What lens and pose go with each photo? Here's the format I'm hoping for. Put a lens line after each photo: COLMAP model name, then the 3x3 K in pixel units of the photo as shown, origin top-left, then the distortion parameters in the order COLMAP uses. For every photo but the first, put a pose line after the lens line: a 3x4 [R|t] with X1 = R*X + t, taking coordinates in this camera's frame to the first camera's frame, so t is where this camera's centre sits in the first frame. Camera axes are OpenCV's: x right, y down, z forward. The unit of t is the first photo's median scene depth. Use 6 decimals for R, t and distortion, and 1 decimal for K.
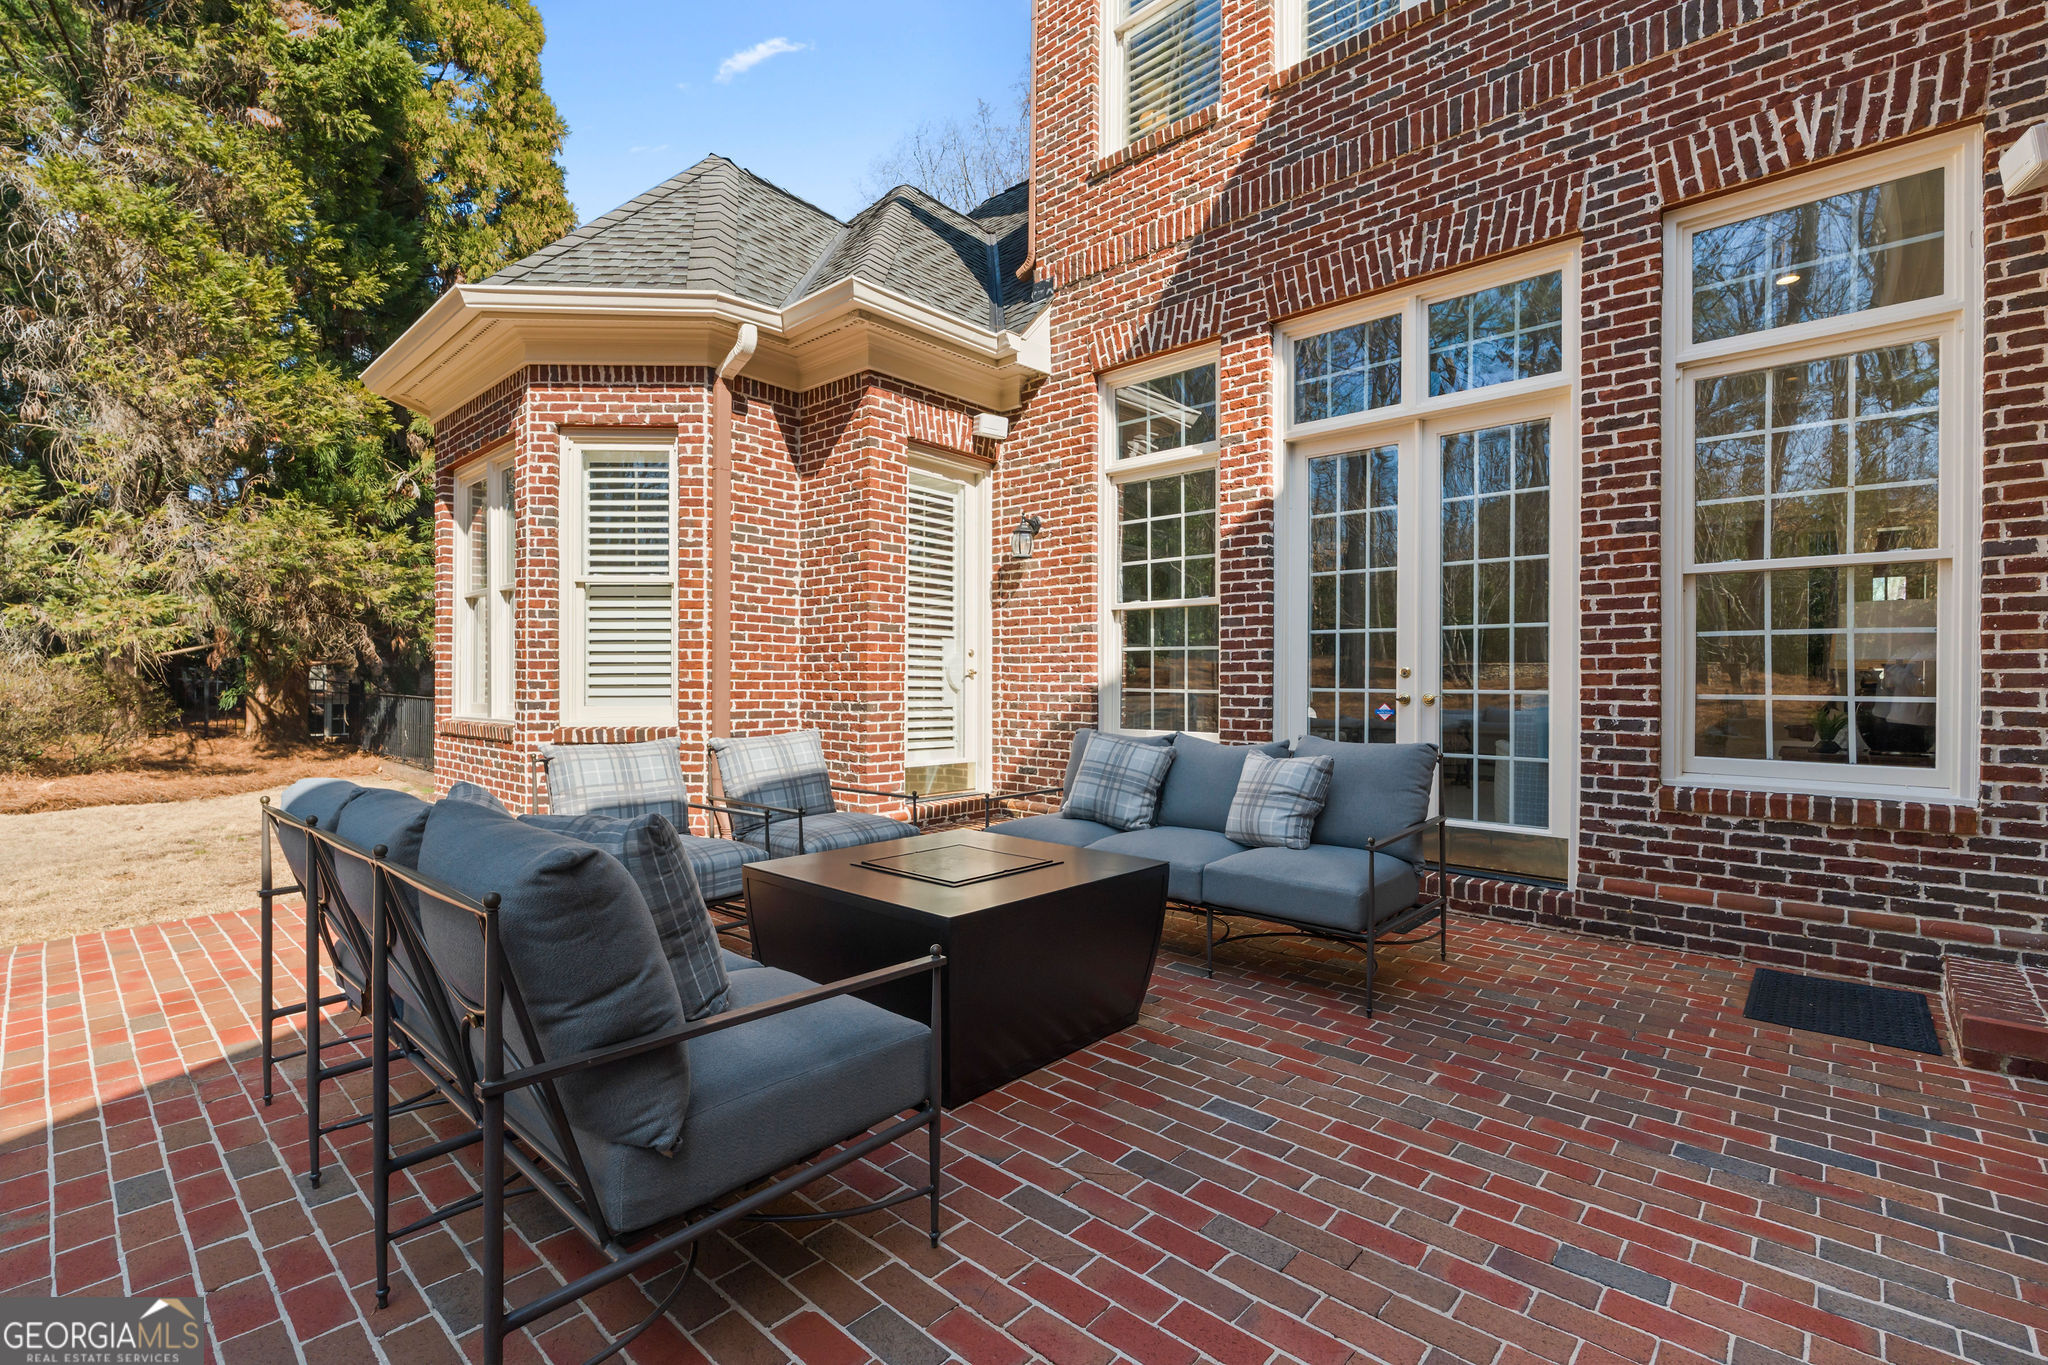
lens RADIAL K [[902.5, 0, 1023.2], [0, 902.5, 684.7], [0, 0, 1]] dist [-0.004549, 0.000040]
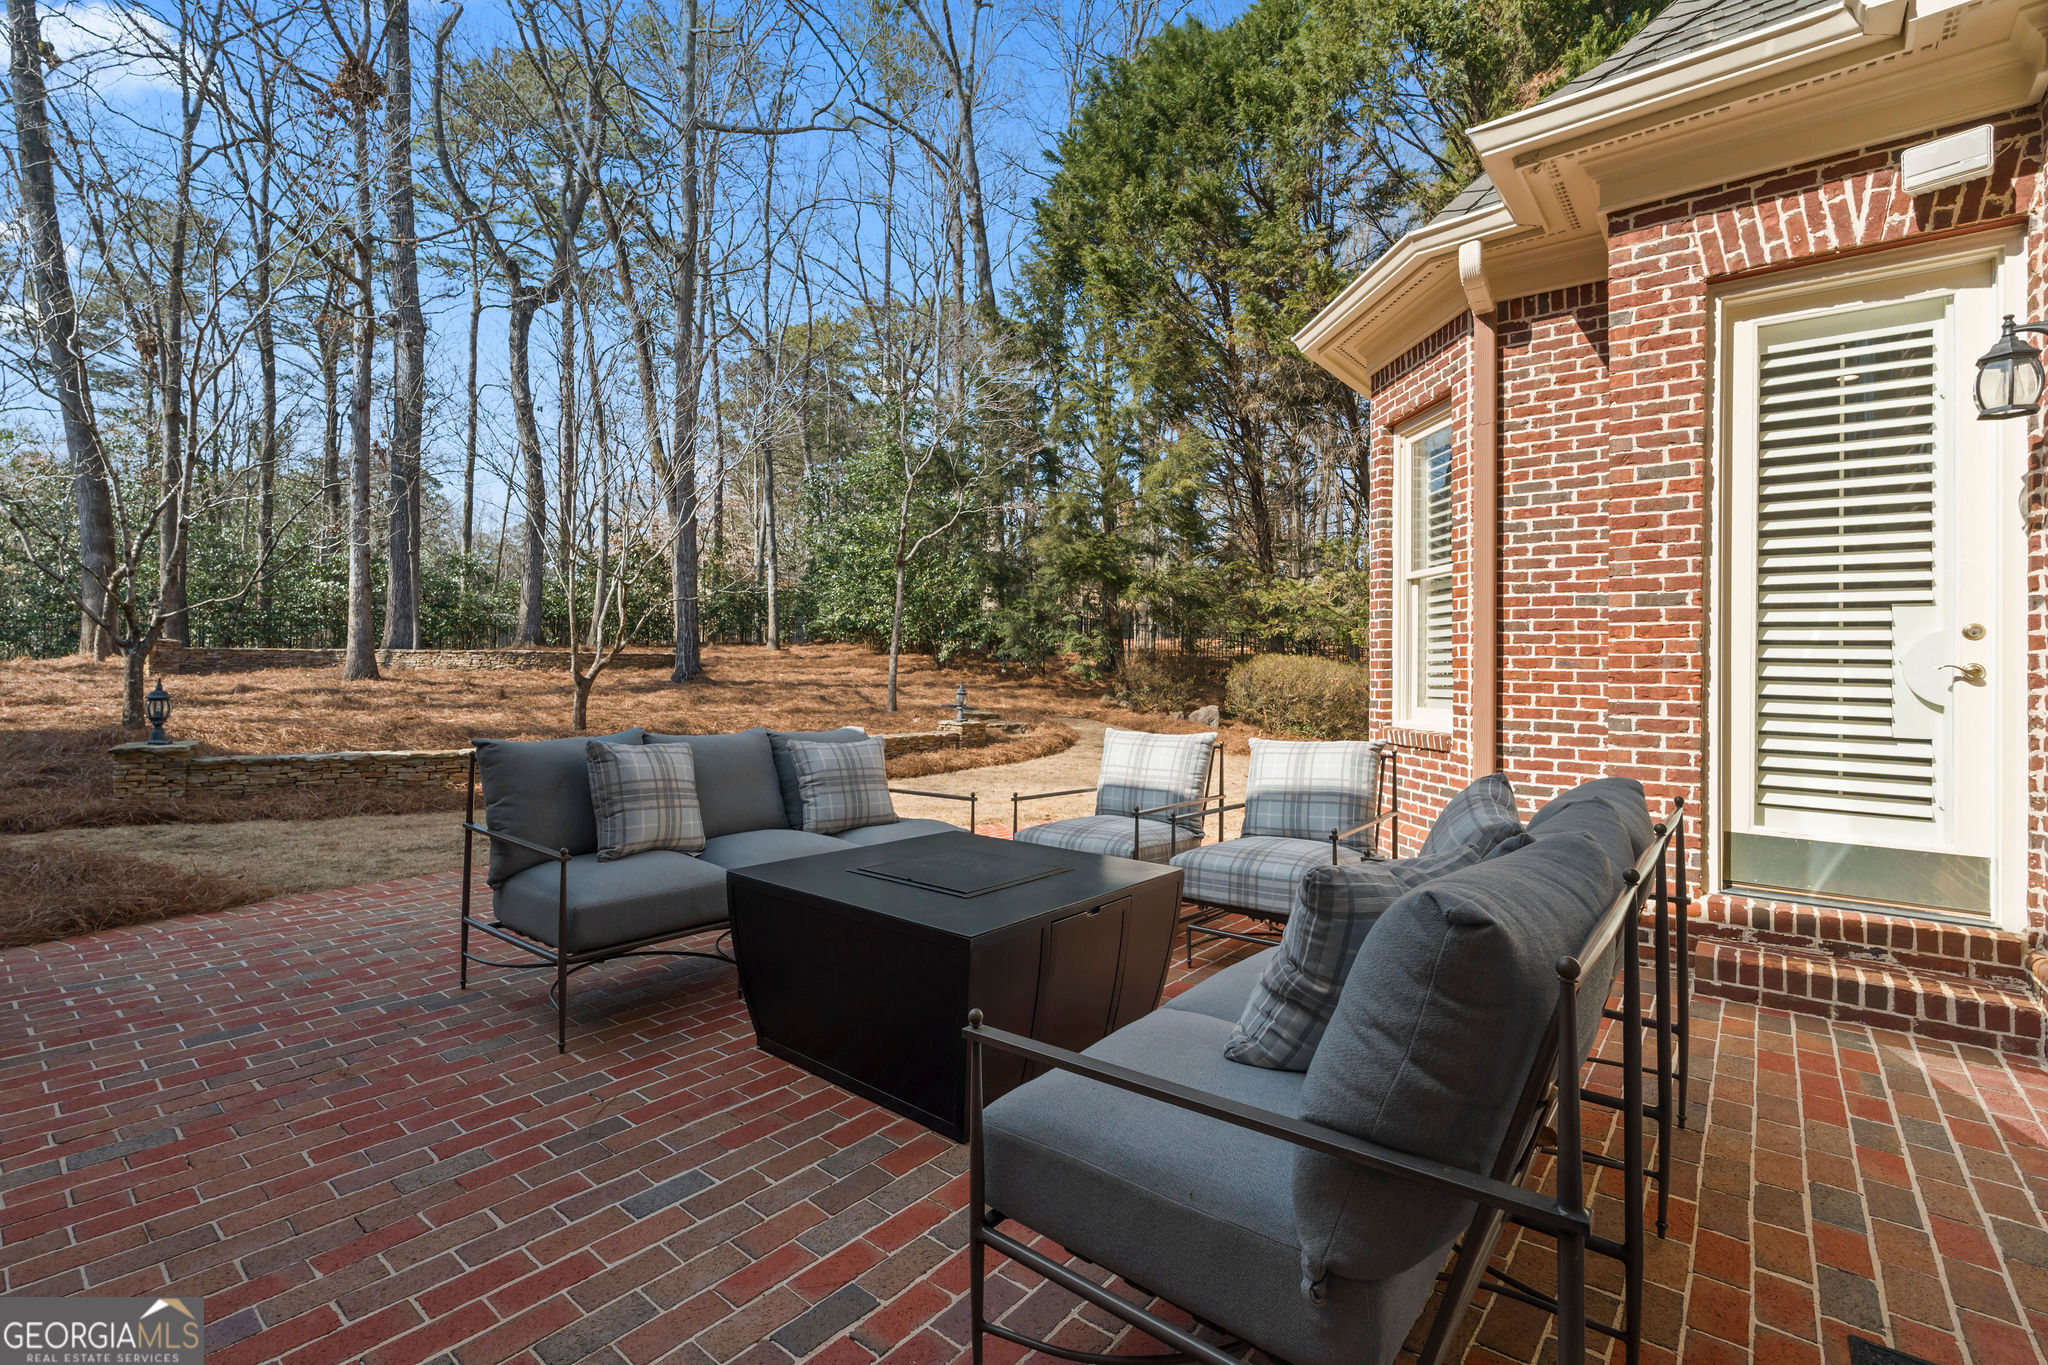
lens RADIAL K [[902.5, 0, 1025.6], [0, 902.5, 668.7], [0, 0, 1]] dist [-0.004549, 0.000040]
pose [[0.058188, -0.007139, -0.998280, 0.477190], [-0.017469, 0.999814, -0.008168, -0.002226], [0.998153, 0.017915, 0.058052, 0.557607]]
